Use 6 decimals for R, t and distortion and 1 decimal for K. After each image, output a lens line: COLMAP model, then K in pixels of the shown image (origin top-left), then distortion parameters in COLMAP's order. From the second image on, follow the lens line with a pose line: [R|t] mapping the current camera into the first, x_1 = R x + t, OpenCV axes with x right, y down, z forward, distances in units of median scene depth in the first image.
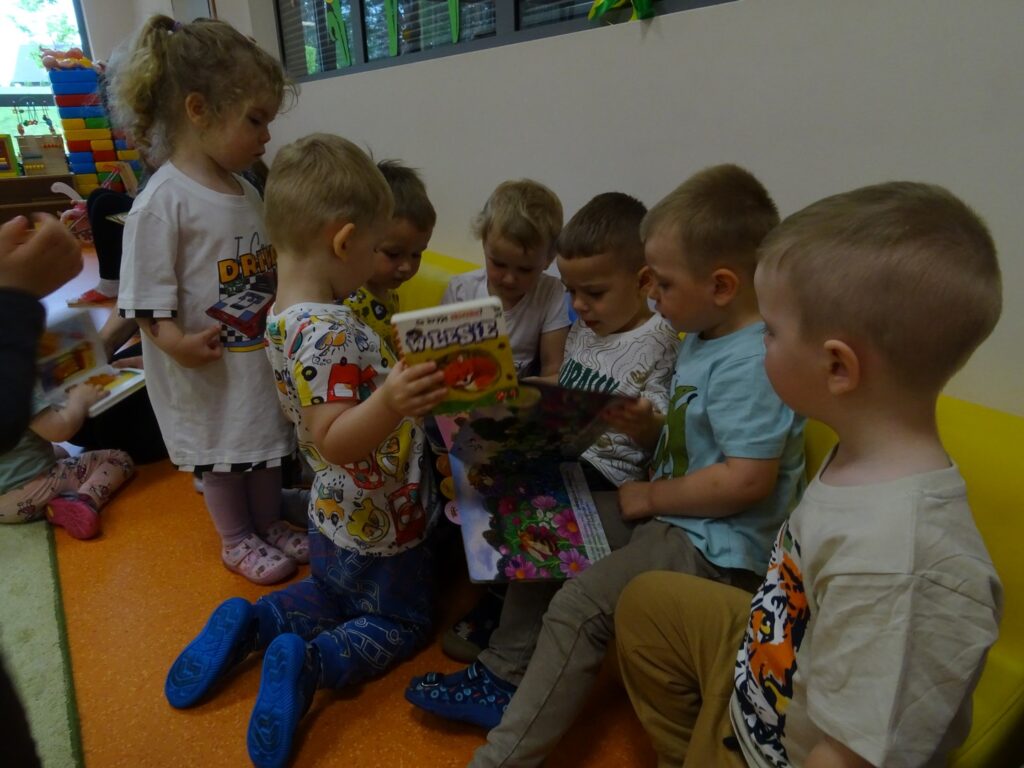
lens RADIAL K [[714.4, 0, 518.7], [0, 714.4, 393.9], [0, 0, 1]] dist [-0.016370, 0.013447]
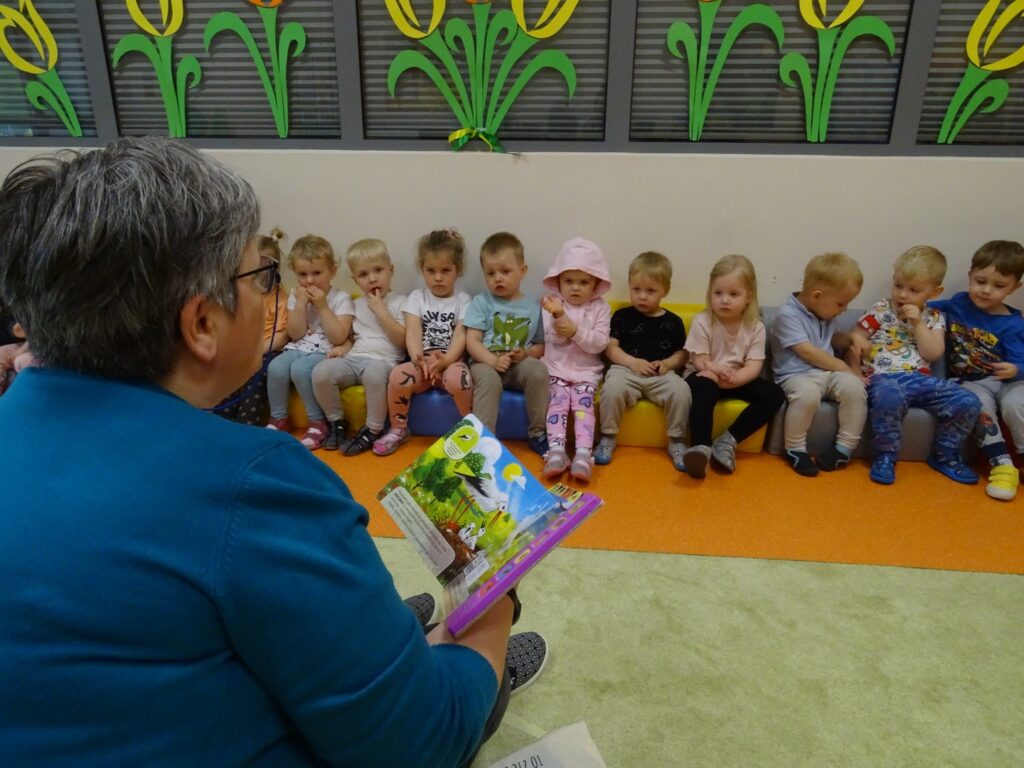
lens RADIAL K [[714.4, 0, 515.2], [0, 714.4, 385.1], [0, 0, 1]] dist [-0.016370, 0.013447]
pose [[0.637765, -0.276276, 0.718976, -0.339496], [0.262744, 0.955502, 0.134097, -0.040506], [-0.724031, 0.103385, 0.681976, -0.072726]]
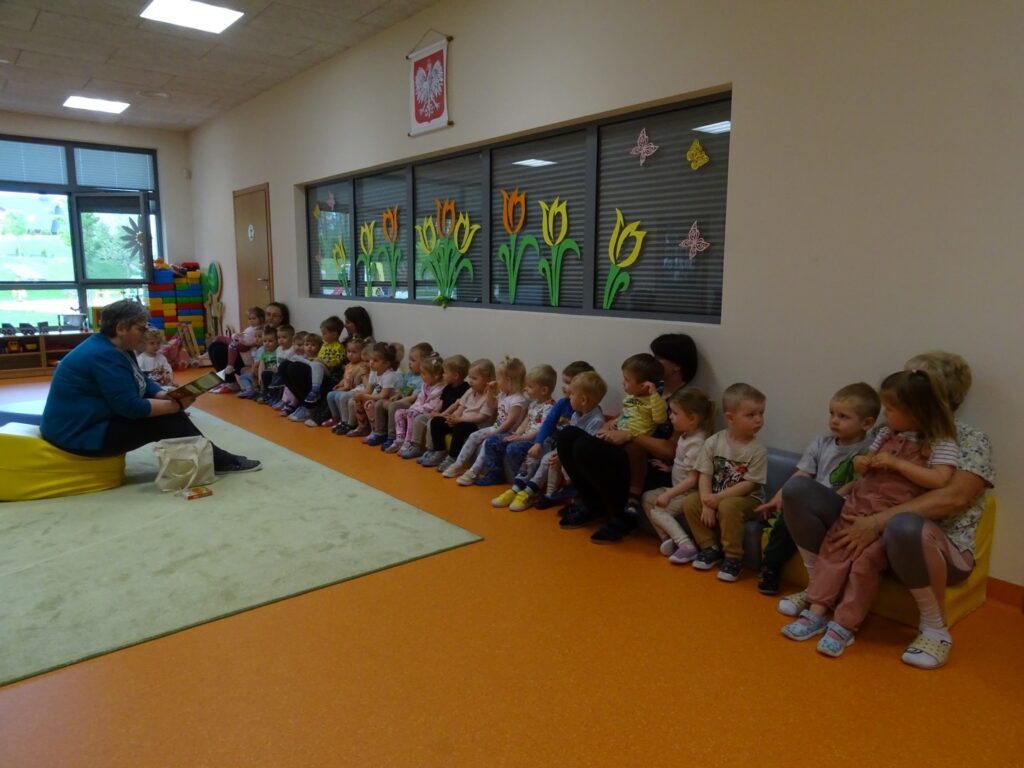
lens RADIAL K [[714.4, 0, 509.1], [0, 714.4, 365.5], [0, 0, 1]] dist [-0.016370, 0.013447]
pose [[0.994779, 0.015443, 0.100875, 0.032834], [0.009230, 0.970817, -0.239645, 0.175524], [-0.101632, 0.239324, 0.965606, -0.659640]]
